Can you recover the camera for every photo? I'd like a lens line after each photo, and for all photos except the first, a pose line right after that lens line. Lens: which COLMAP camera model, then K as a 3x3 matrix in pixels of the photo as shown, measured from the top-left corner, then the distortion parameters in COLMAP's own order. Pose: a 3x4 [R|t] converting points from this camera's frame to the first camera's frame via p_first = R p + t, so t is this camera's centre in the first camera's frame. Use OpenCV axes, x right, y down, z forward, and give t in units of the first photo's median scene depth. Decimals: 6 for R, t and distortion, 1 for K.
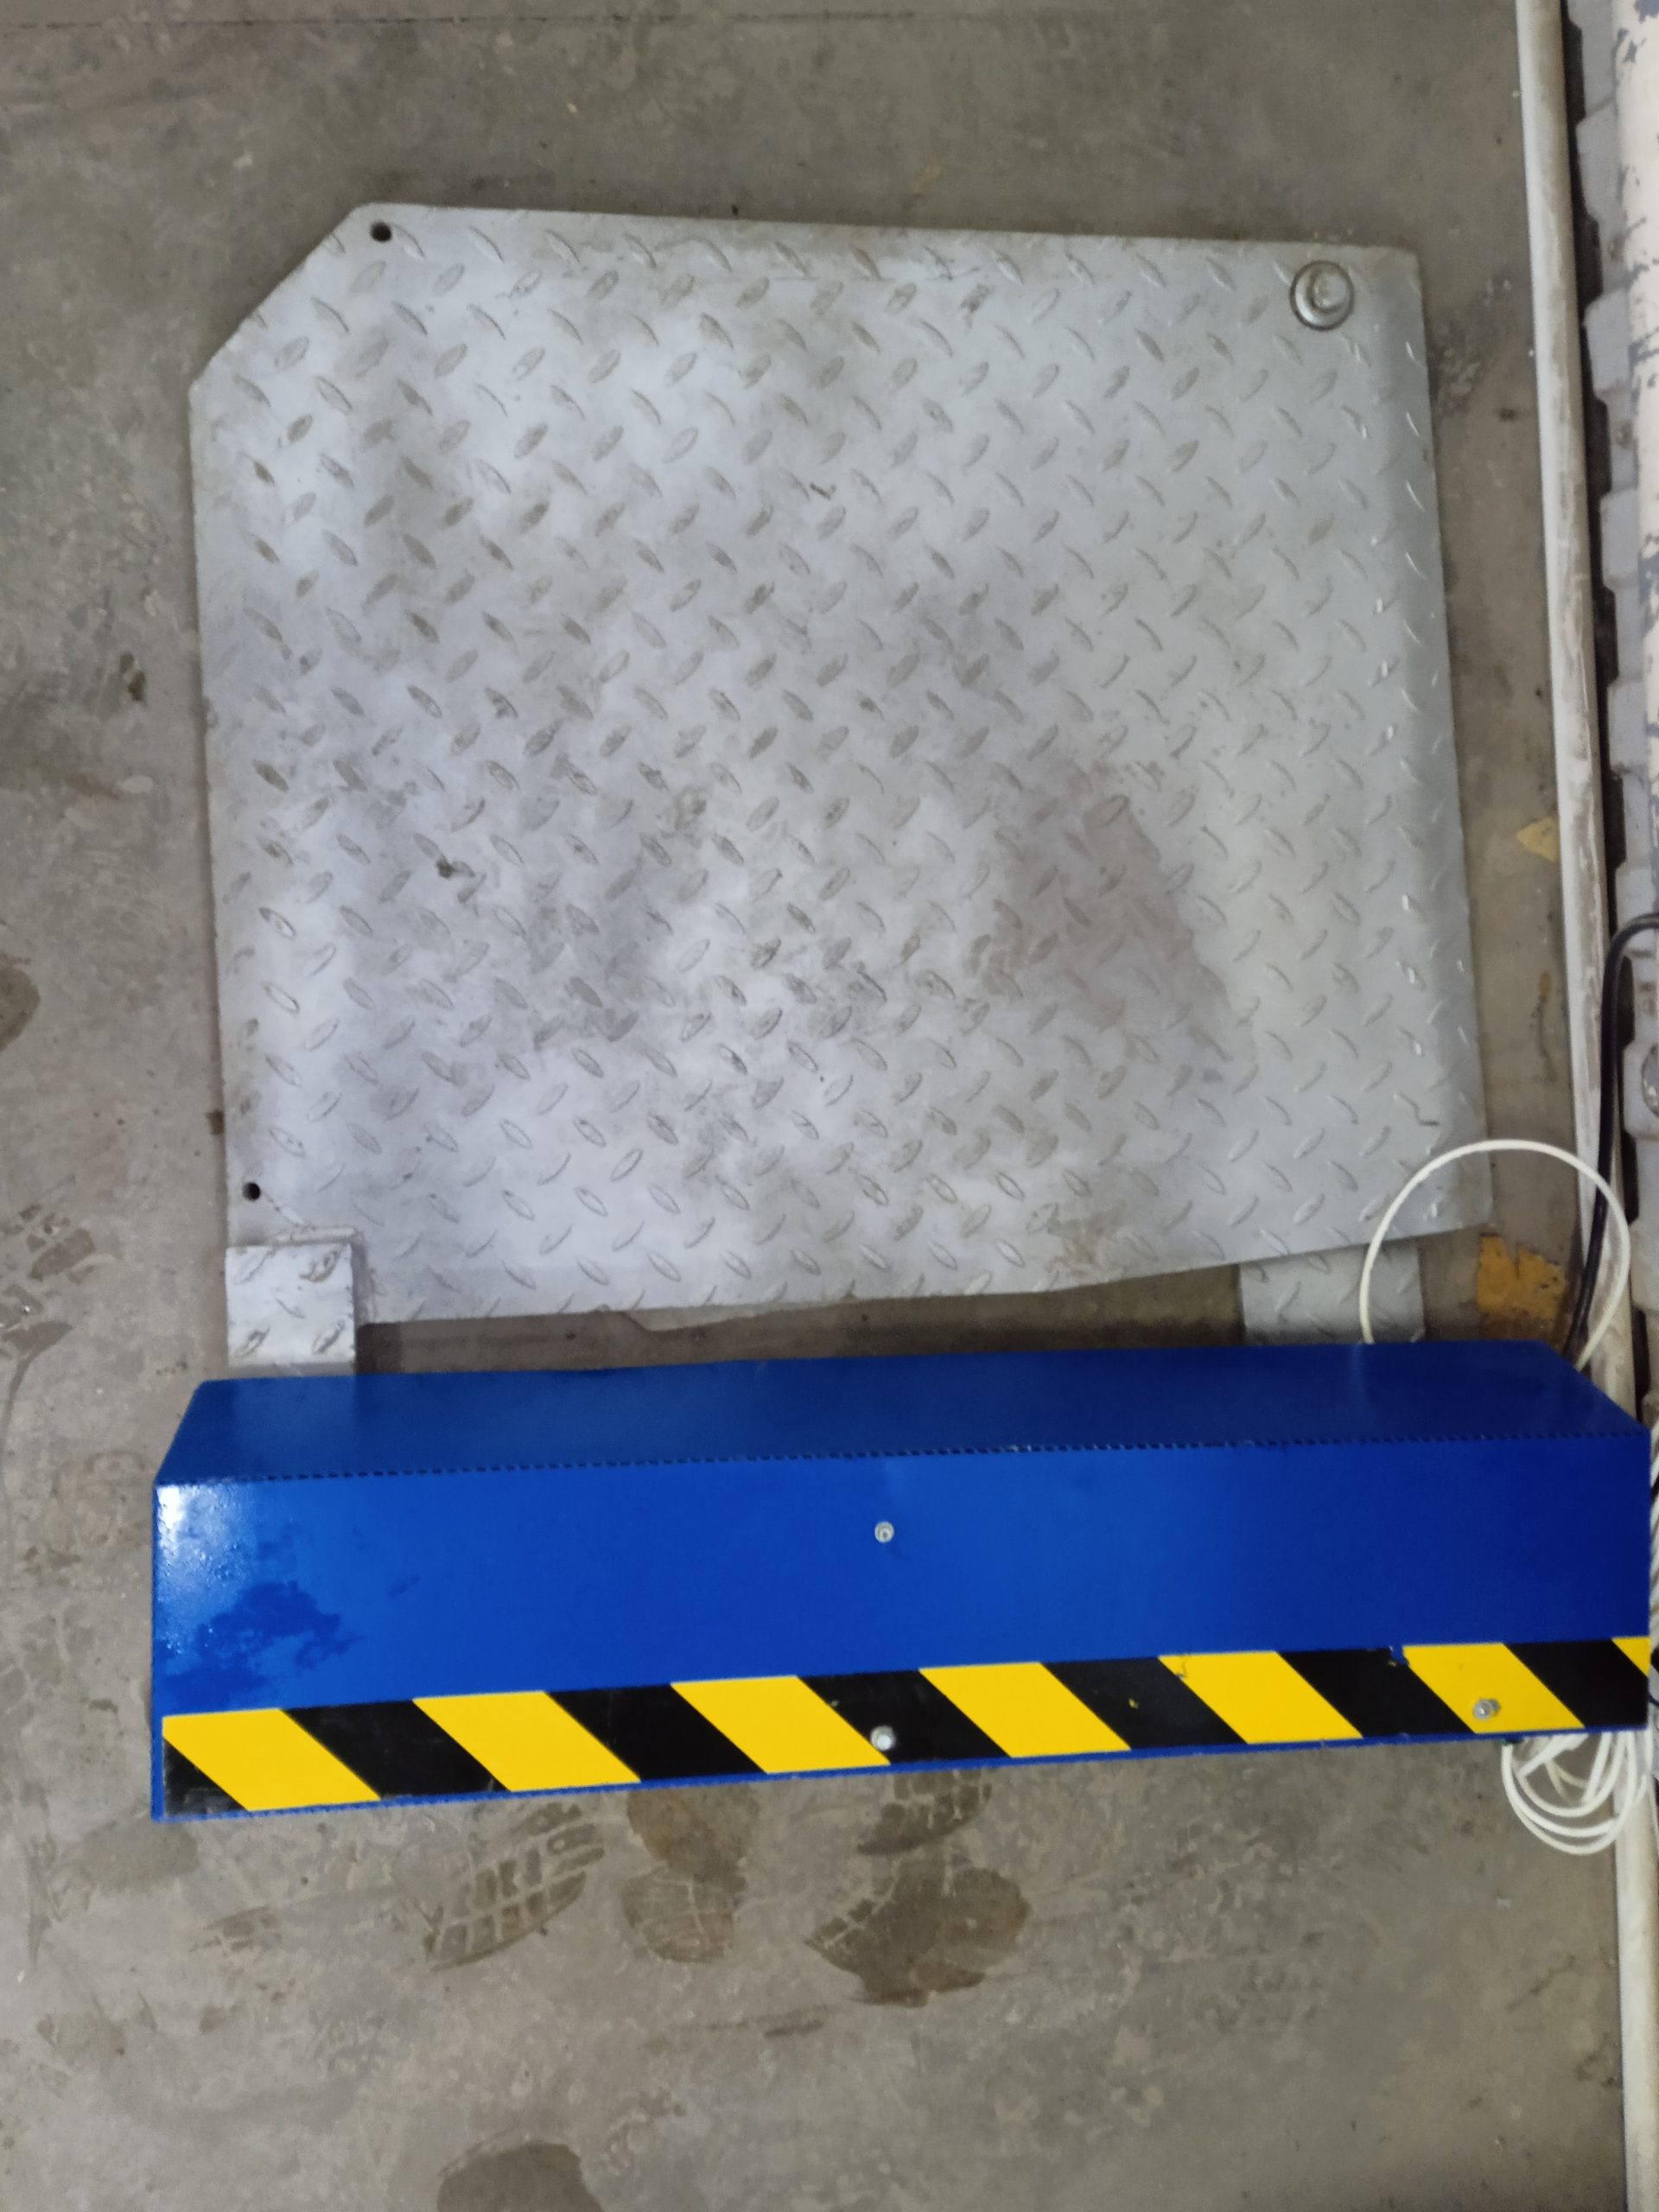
lens RADIAL K [[1853.0, 0, 827.9], [0, 1853.0, 1090.3], [0, 0, 1]] dist [0.125625, -0.190360]
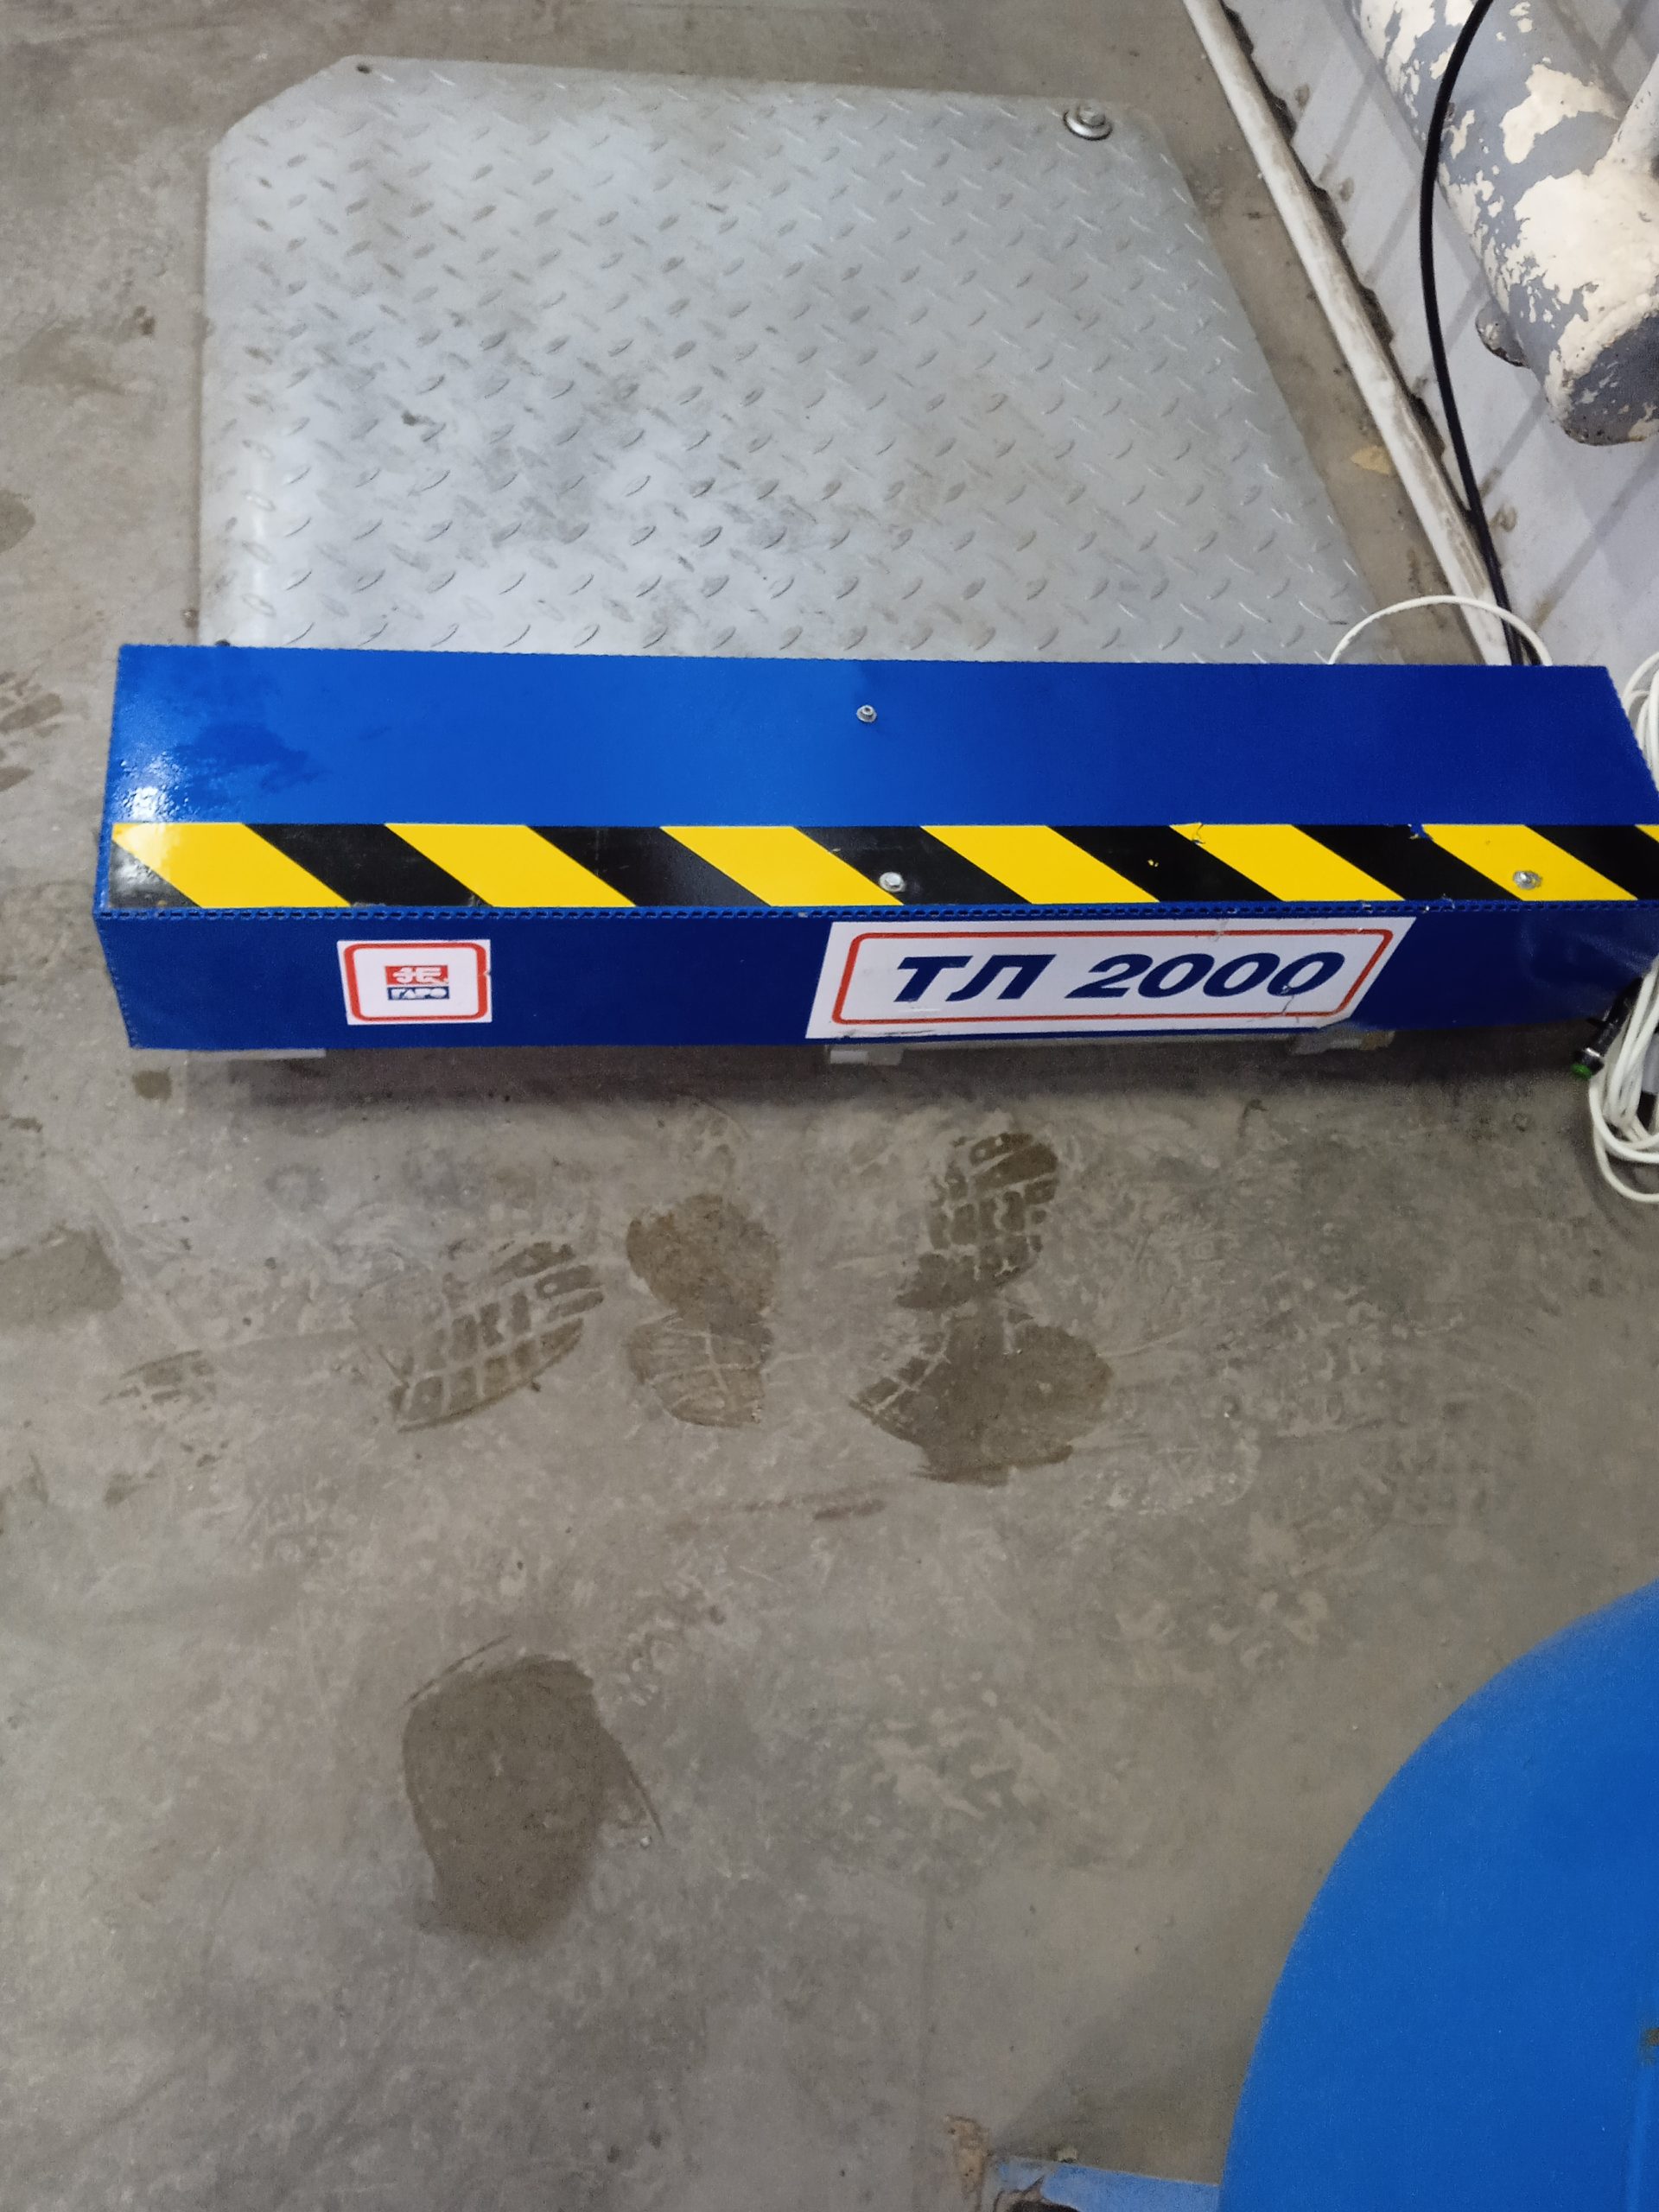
lens RADIAL K [[1857.7, 0, 829.5], [0, 1857.7, 1106.0], [0, 0, 1]] dist [0.116085, -0.192416]
pose [[0.993324, -0.101040, 0.055658, -0.055702], [0.115227, 0.846382, -0.519962, 0.796225], [0.005429, 0.522904, 0.852374, 0.236139]]
